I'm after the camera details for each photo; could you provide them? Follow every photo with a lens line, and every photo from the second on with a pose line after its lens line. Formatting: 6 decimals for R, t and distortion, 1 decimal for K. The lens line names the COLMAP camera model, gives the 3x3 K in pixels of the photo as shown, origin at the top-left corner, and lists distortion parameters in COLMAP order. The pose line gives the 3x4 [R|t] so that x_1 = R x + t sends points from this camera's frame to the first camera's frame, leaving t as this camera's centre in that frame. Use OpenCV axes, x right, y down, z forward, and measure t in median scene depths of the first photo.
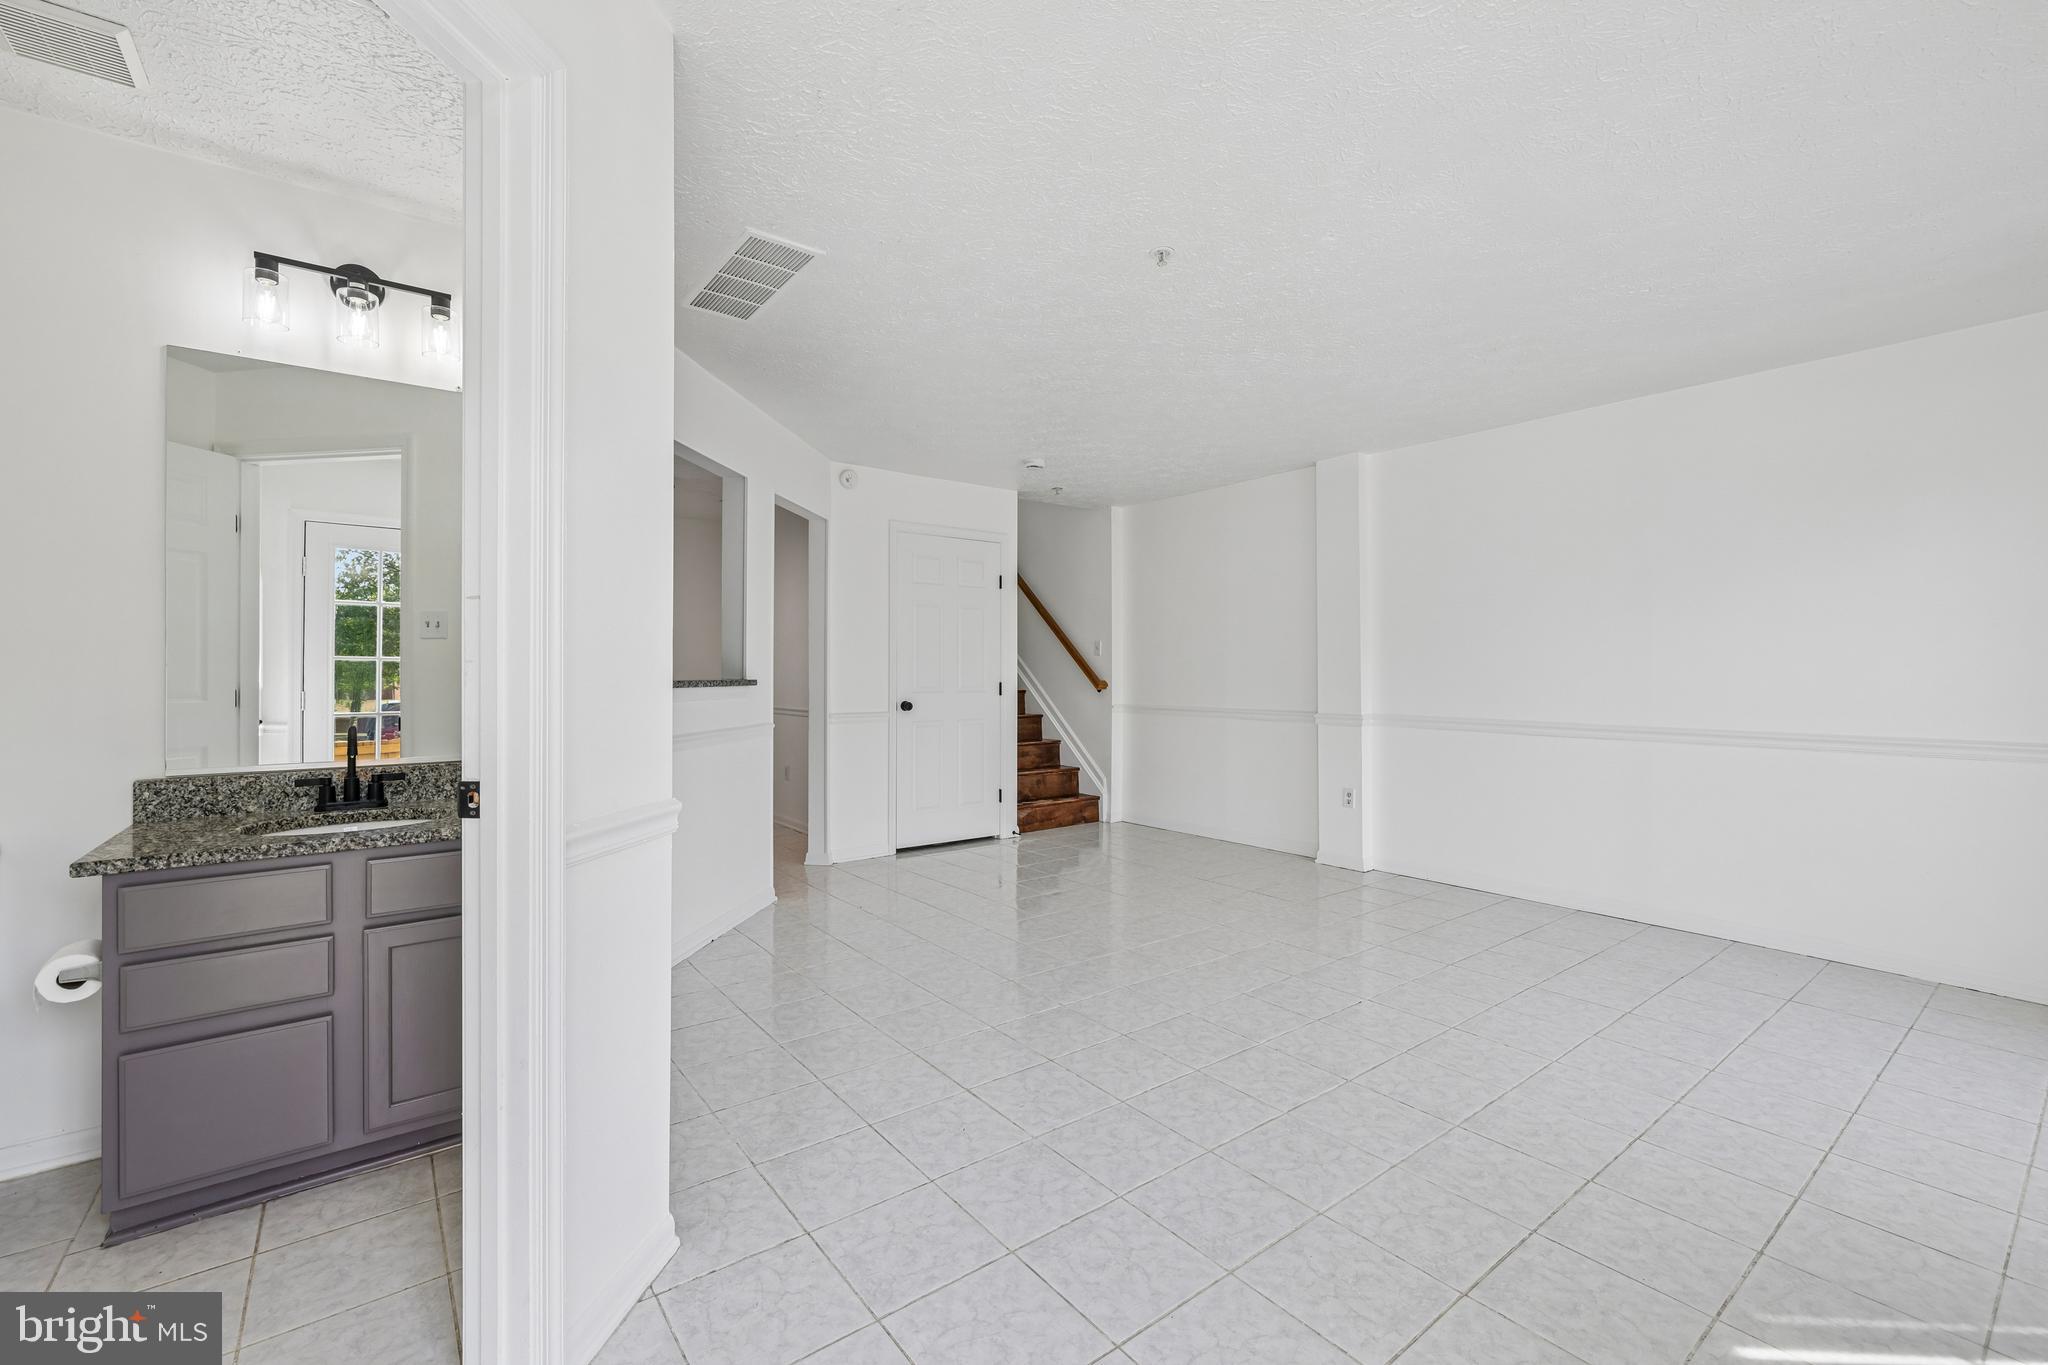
lens RADIAL K [[857.2, 0, 1016.2], [0, 857.2, 670.5], [0, 0, 1]] dist [-0.000712, -0.000020]
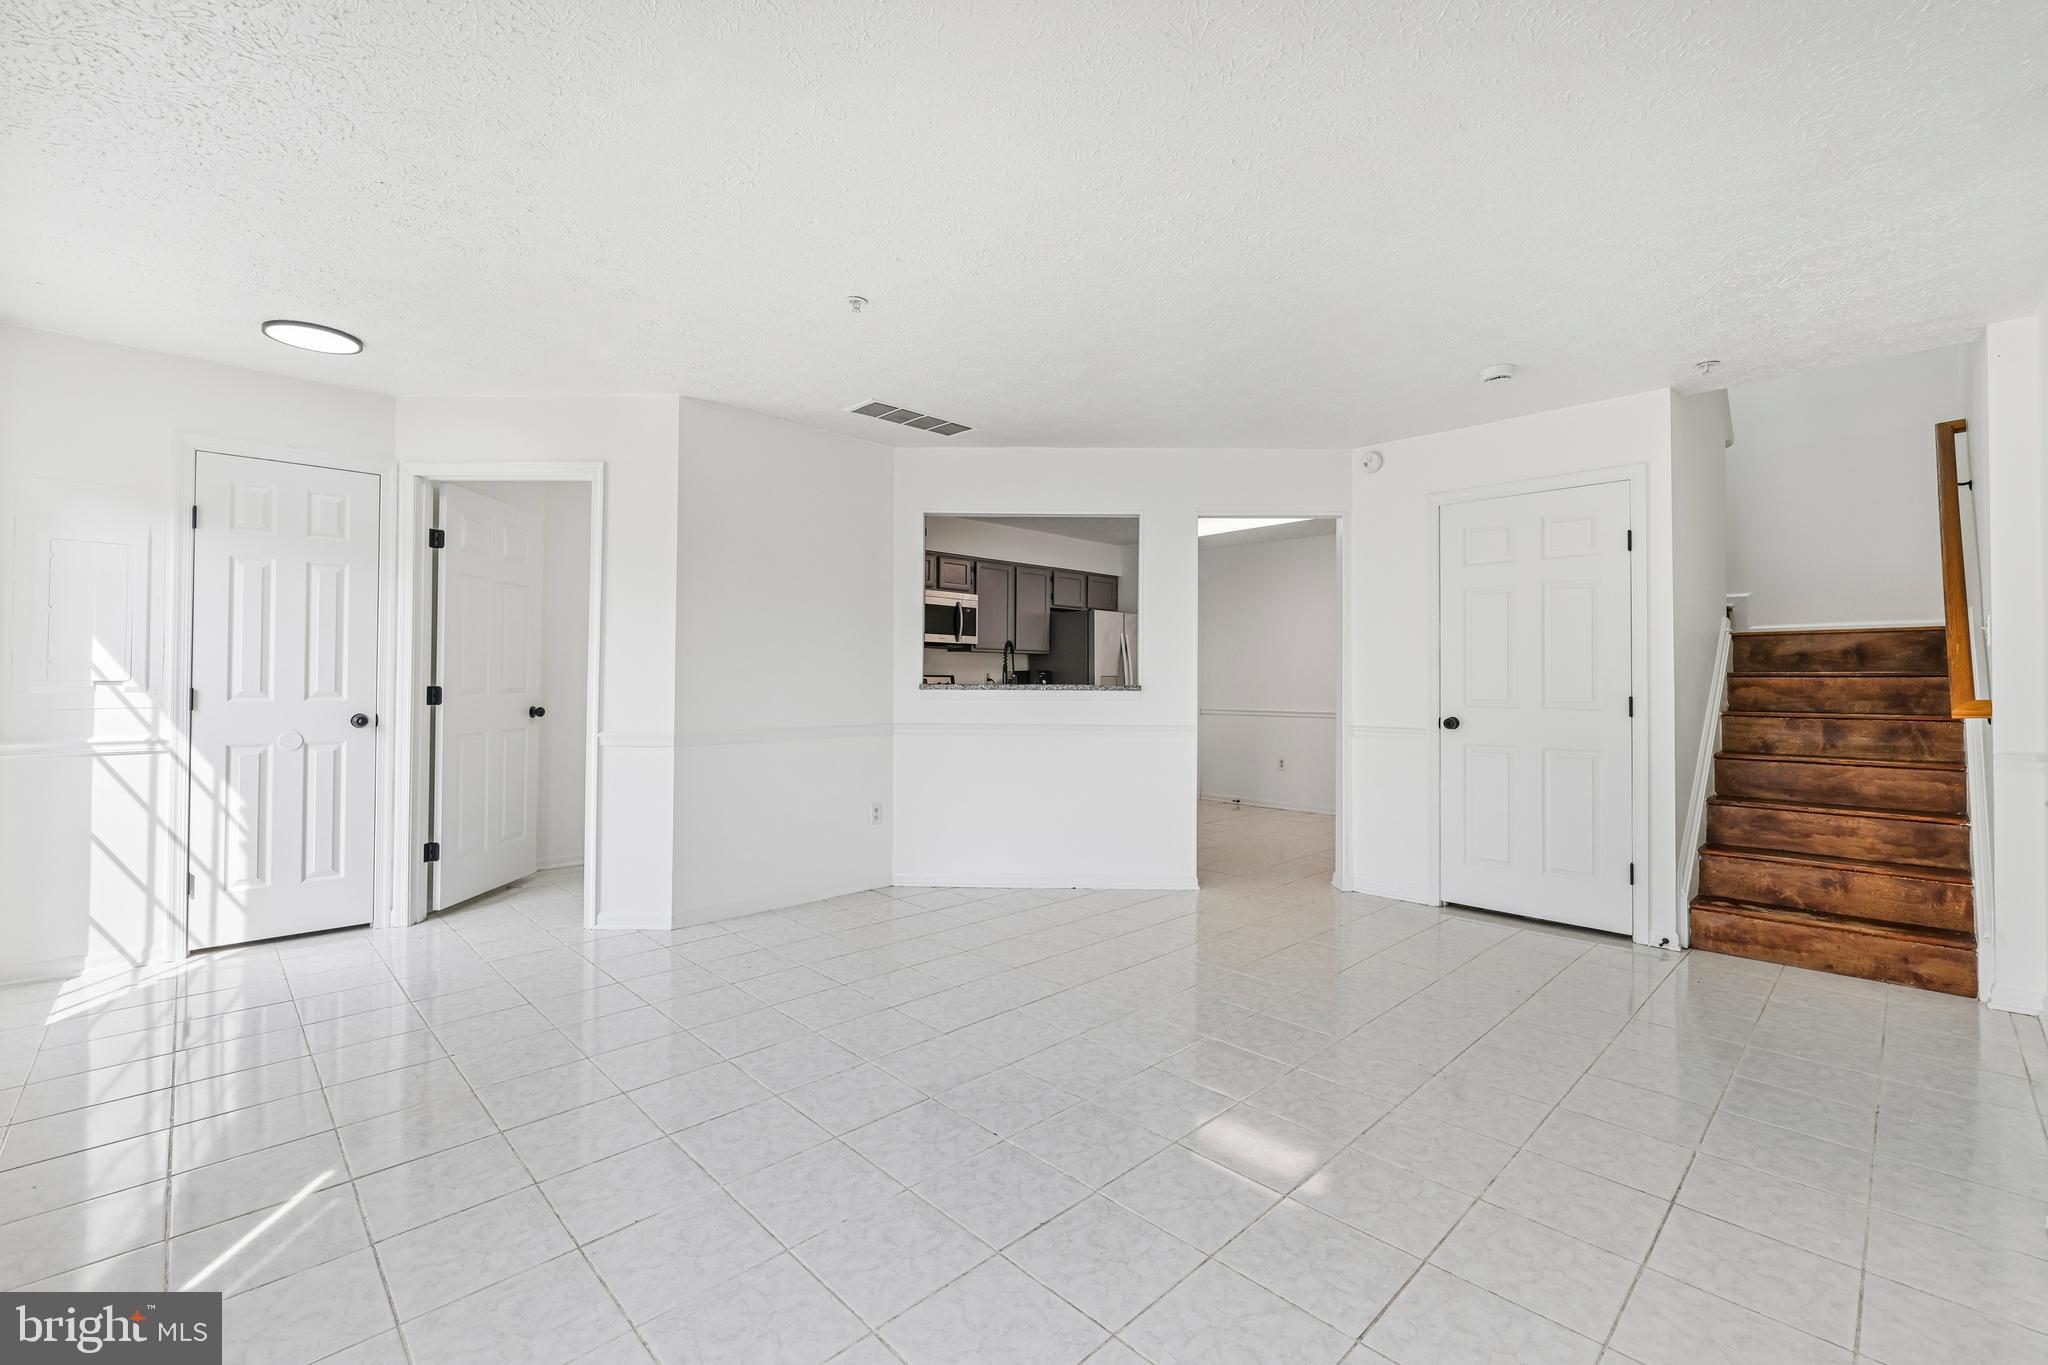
lens RADIAL K [[867.8, 0, 1020.8], [0, 867.8, 670.3], [0, 0, 1]] dist [-0.000949, -0.000037]
pose [[0.115344, -0.010939, -0.993265, 1.028803], [-0.002206, 0.999934, -0.011269, 0.004368], [0.993323, 0.003490, 0.115312, 0.849775]]
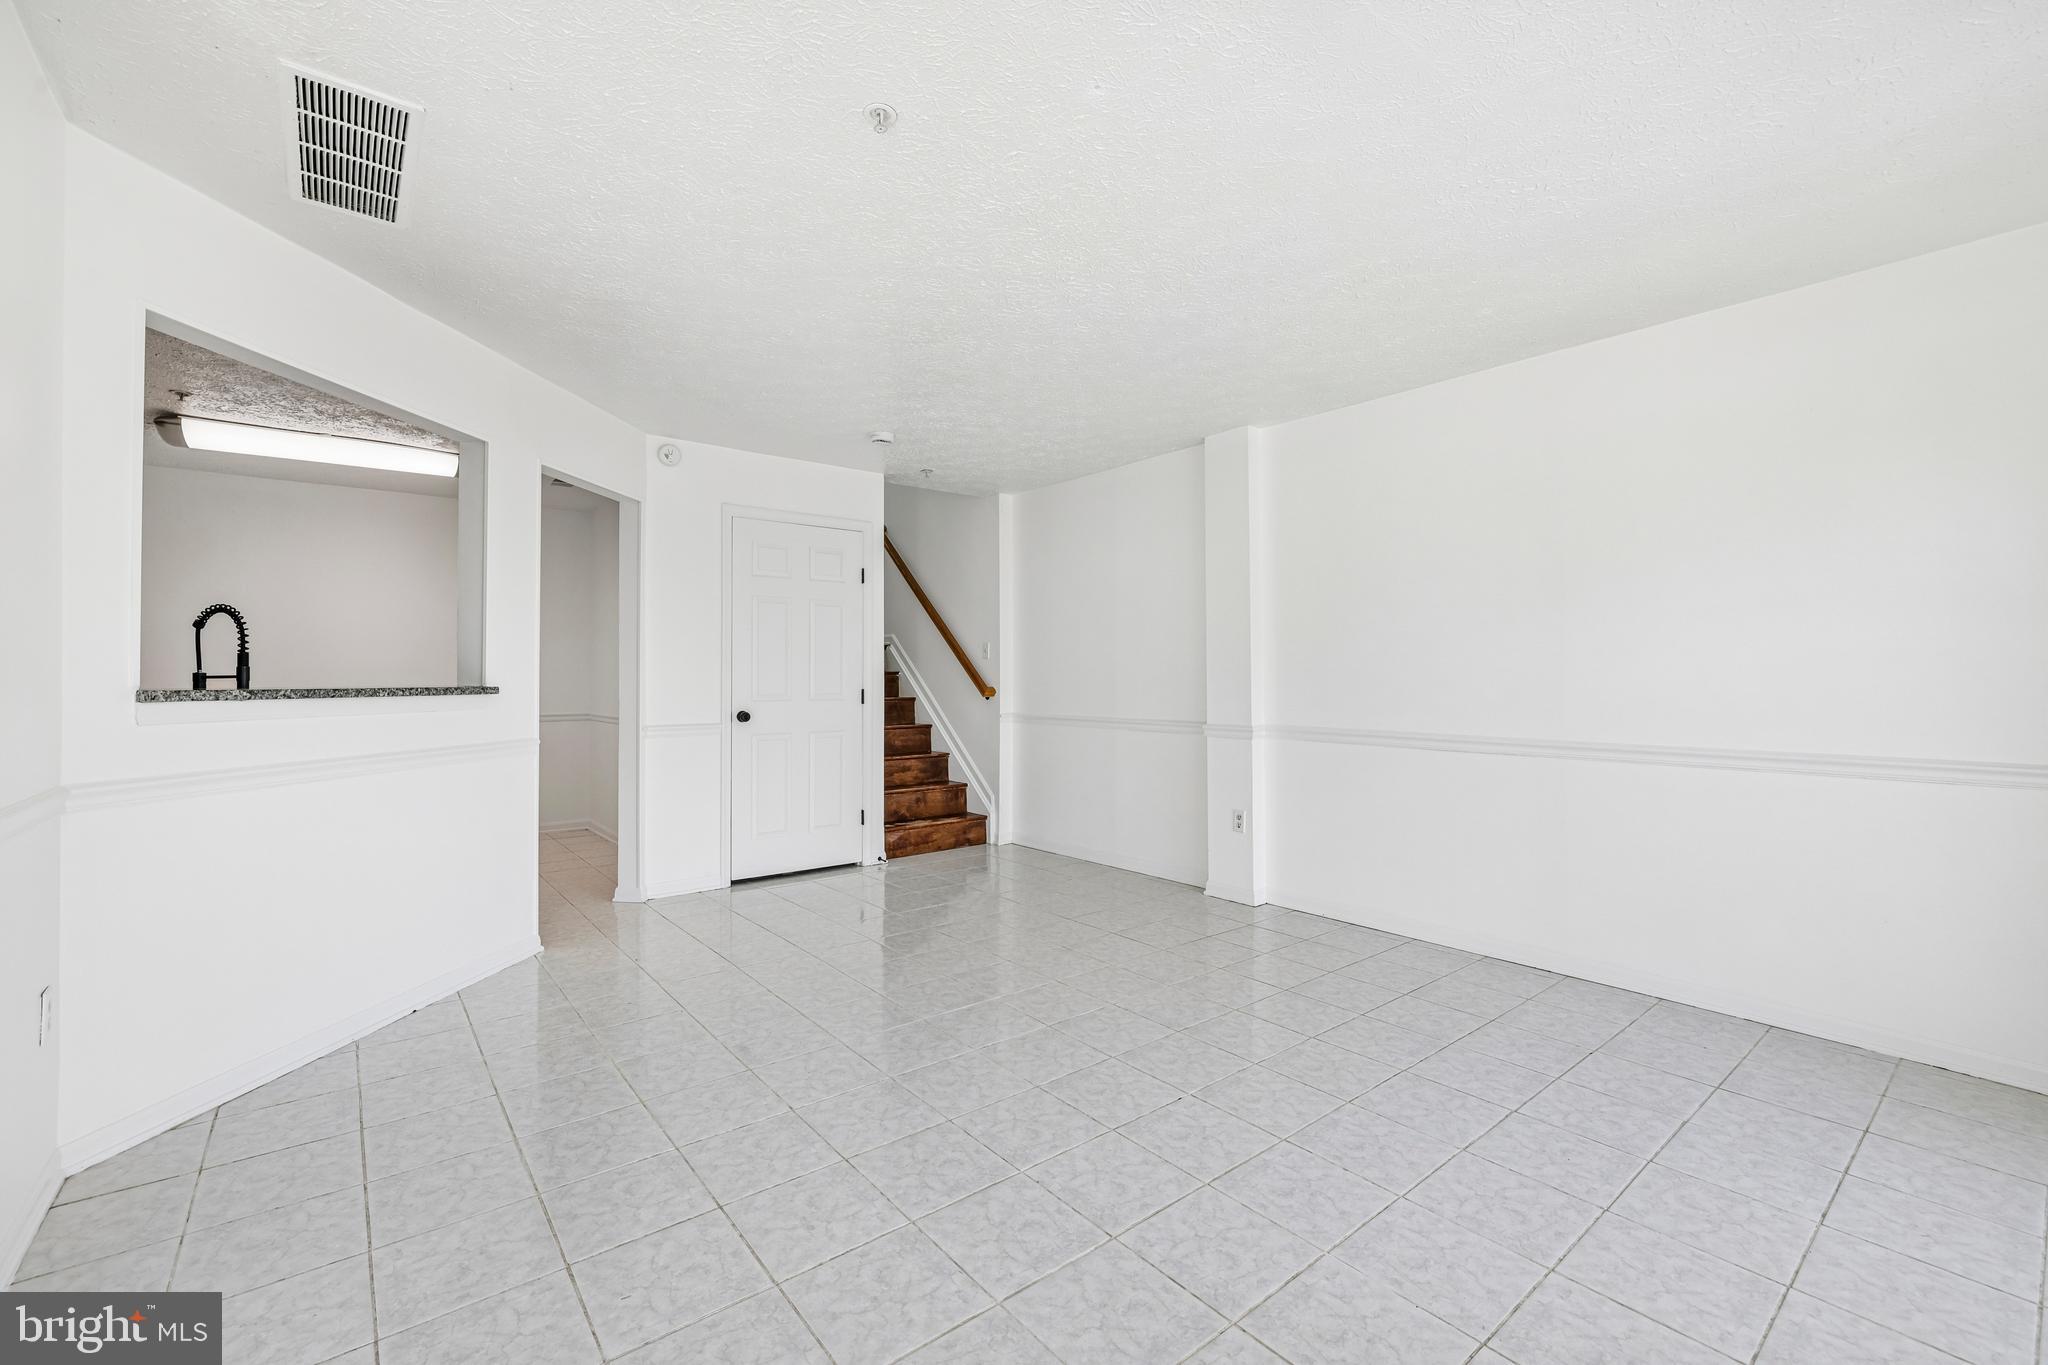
lens RADIAL K [[857.2, 0, 1016.2], [0, 857.2, 670.5], [0, 0, 1]] dist [-0.000712, -0.000020]
pose [[0.999683, -0.000592, 0.025180, 0.211026], [0.000766, 0.999976, -0.006913, 0.001425], [-0.025175, 0.006930, 0.999659, 0.198811]]
